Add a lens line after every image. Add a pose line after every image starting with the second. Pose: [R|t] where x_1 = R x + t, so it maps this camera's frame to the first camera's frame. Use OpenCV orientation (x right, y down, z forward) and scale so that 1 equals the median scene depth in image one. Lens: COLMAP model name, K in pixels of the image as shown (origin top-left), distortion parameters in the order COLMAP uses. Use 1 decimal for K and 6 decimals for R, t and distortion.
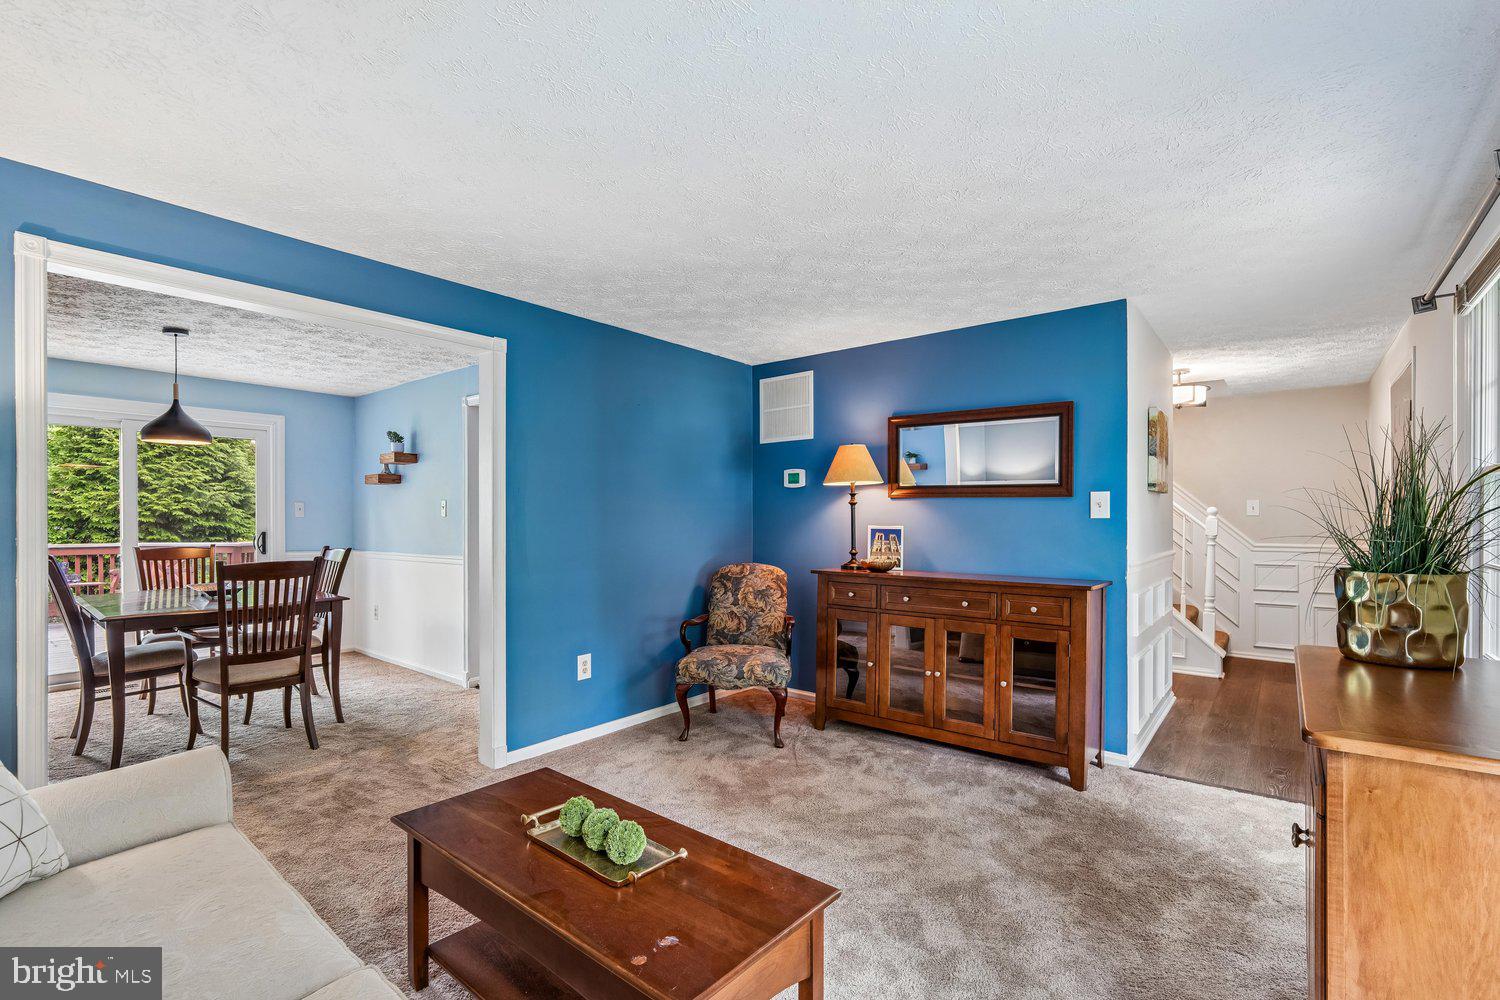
lens RADIAL K [[670.0, 0, 747.7], [0, 670.0, 520.2], [0, 0, 1]] dist [-0.001025, 0.000082]
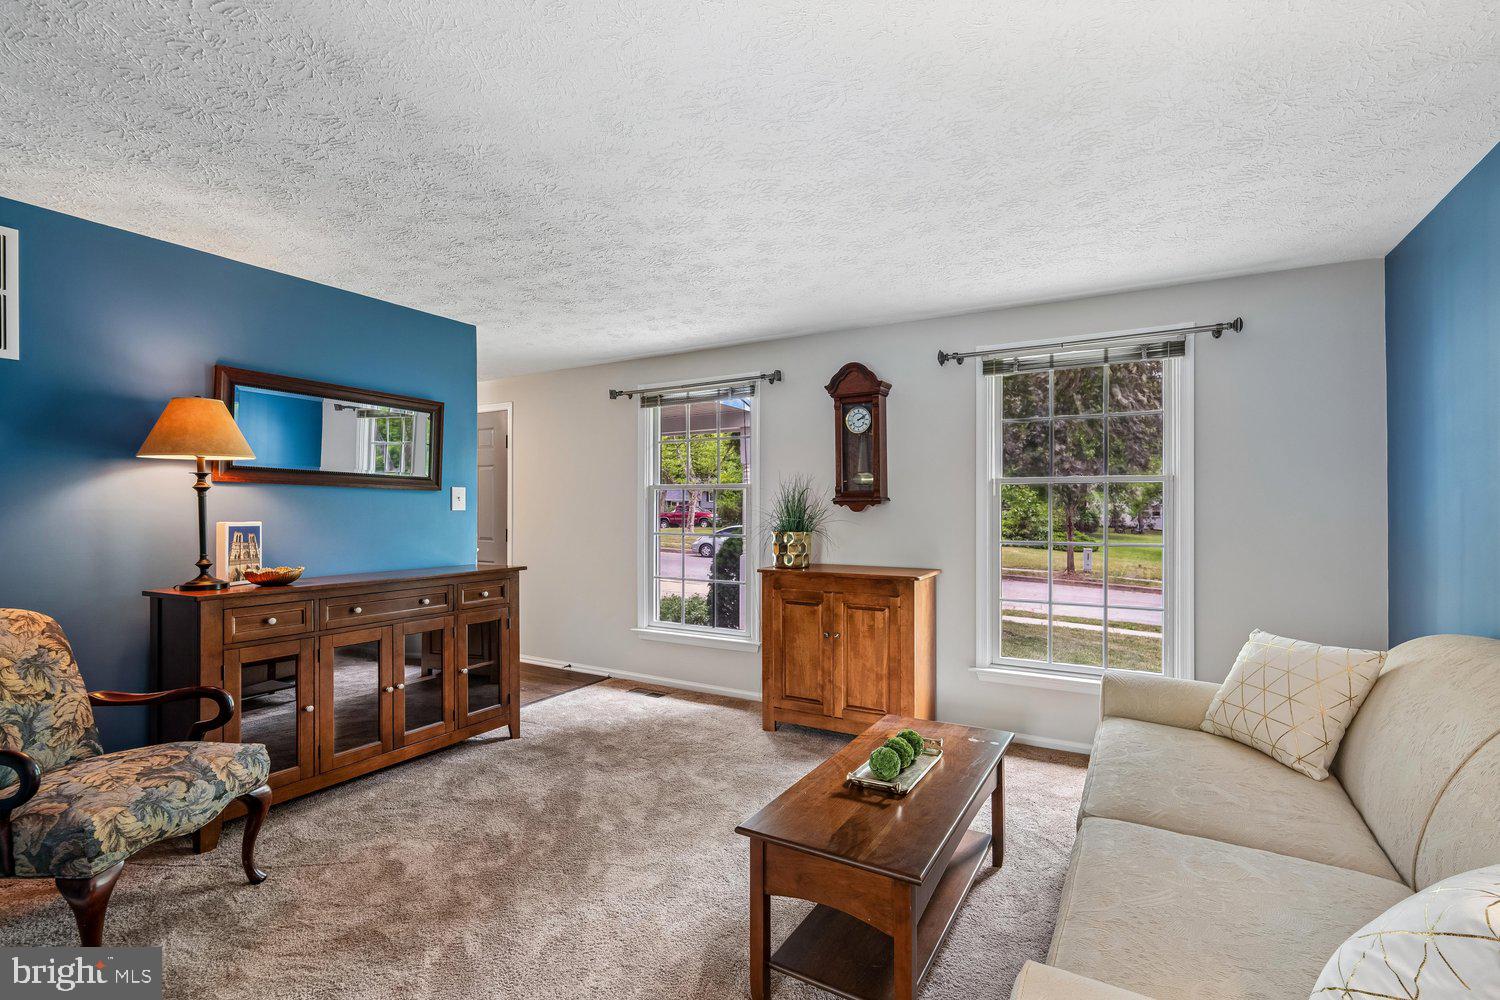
lens RADIAL K [[670.0, 0, 751.9], [0, 670.0, 504.5], [0, 0, 1]] dist [-0.001025, 0.000082]
pose [[-0.142935, 0.007440, 0.989704, -0.564482], [0.005119, 0.999964, -0.006777, -0.002395], [-0.989719, 0.004097, -0.142968, 0.566506]]
